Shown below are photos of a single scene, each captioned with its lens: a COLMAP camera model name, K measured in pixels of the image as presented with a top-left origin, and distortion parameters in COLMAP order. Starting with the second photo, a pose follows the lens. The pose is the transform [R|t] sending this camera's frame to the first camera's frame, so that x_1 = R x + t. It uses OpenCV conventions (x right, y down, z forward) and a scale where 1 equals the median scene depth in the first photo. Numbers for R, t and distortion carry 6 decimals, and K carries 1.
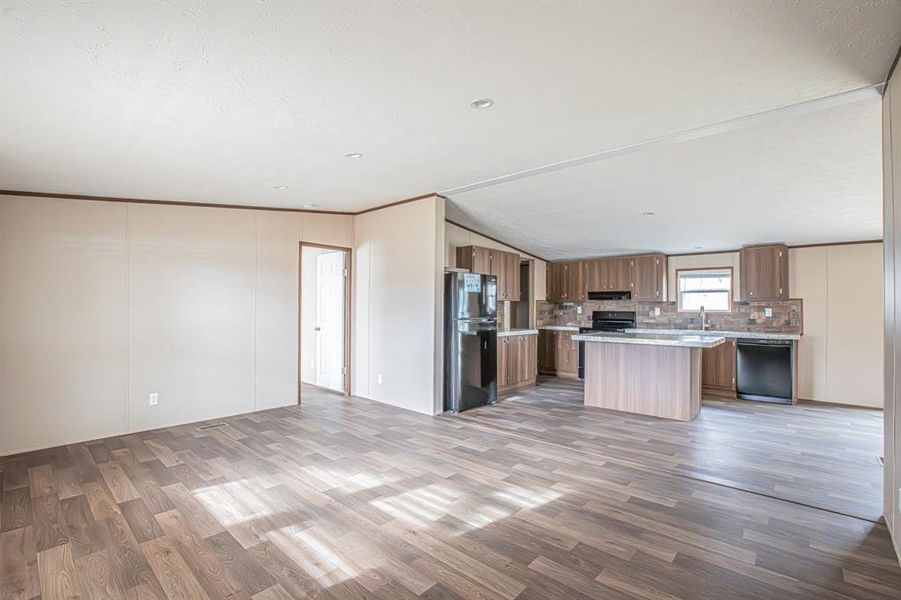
lens RADIAL K [[410.6, 0, 453.5], [0, 410.6, 302.2], [0, 0, 1]] dist [-0.056420, 0.014525]
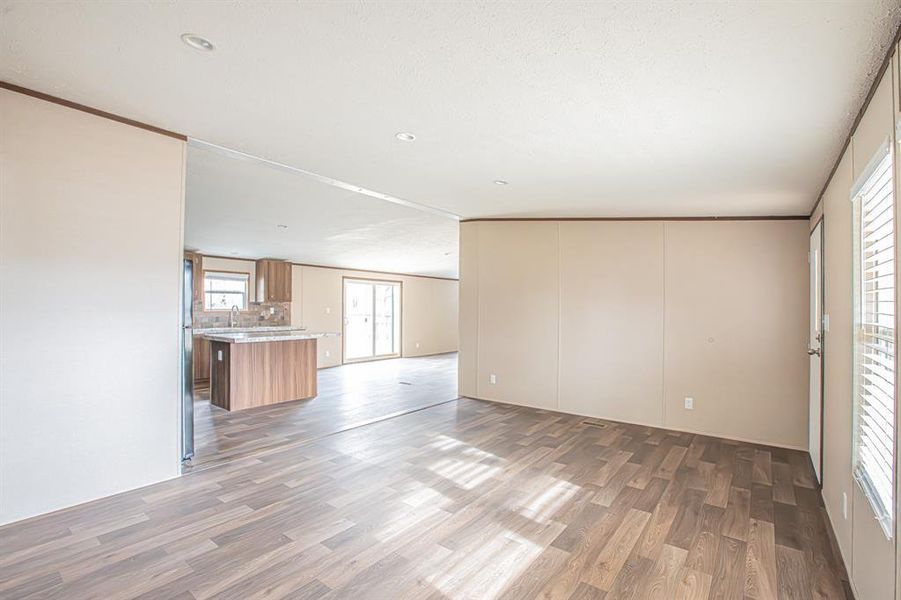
lens RADIAL K [[410.6, 0, 453.5], [0, 410.6, 302.2], [0, 0, 1]] dist [-0.056420, 0.014525]
pose [[-0.075499, 0.006209, 0.997127, -1.060633], [-0.022014, 0.999727, -0.007892, -0.009112], [-0.996903, -0.022546, -0.075341, 0.910227]]
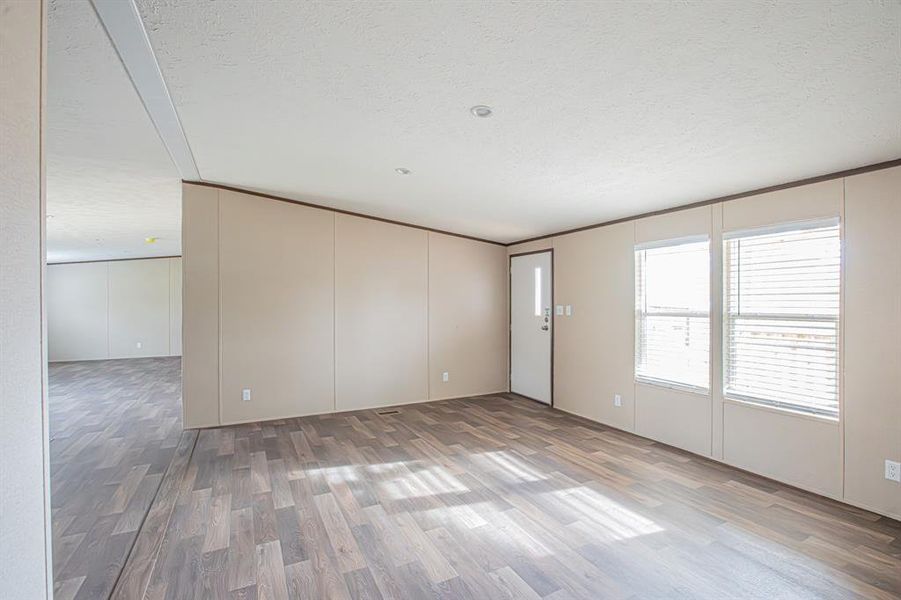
lens RADIAL K [[409.5, 0, 455.2], [0, 409.5, 315.7], [0, 0, 1]] dist [-0.055473, 0.013711]
pose [[-0.938603, -0.015091, 0.344668, -0.432902], [-0.008915, 0.999770, 0.019496, 0.003974], [-0.344883, 0.015226, -0.938522, 1.623896]]
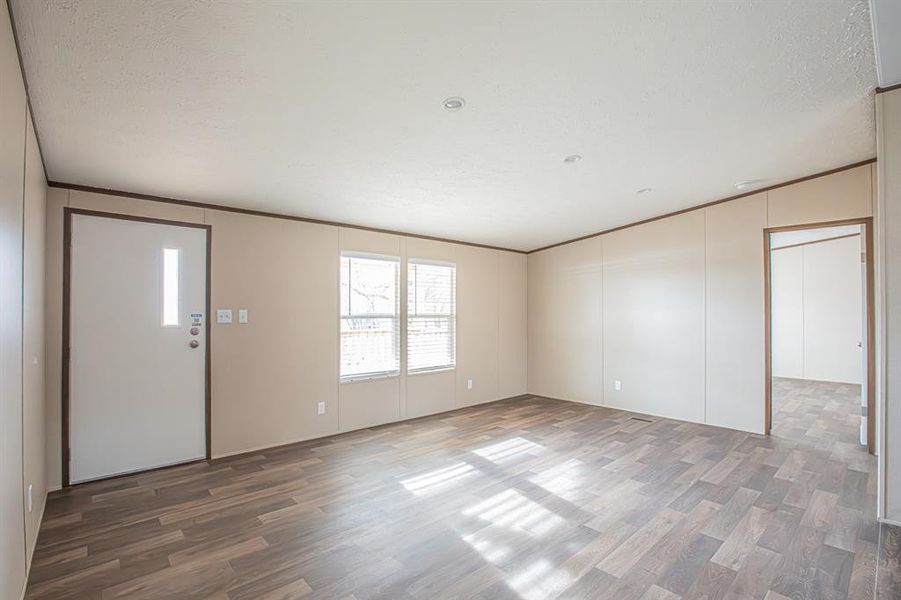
lens RADIAL K [[411.8, 0, 450.1], [0, 411.8, 308.0], [0, 0, 1]] dist [-0.053123, 0.014556]
pose [[-0.109132, -0.014219, -0.993926, 0.738327], [0.014820, 0.999763, -0.015930, 0.014097], [0.993917, -0.016469, -0.108896, 0.768696]]
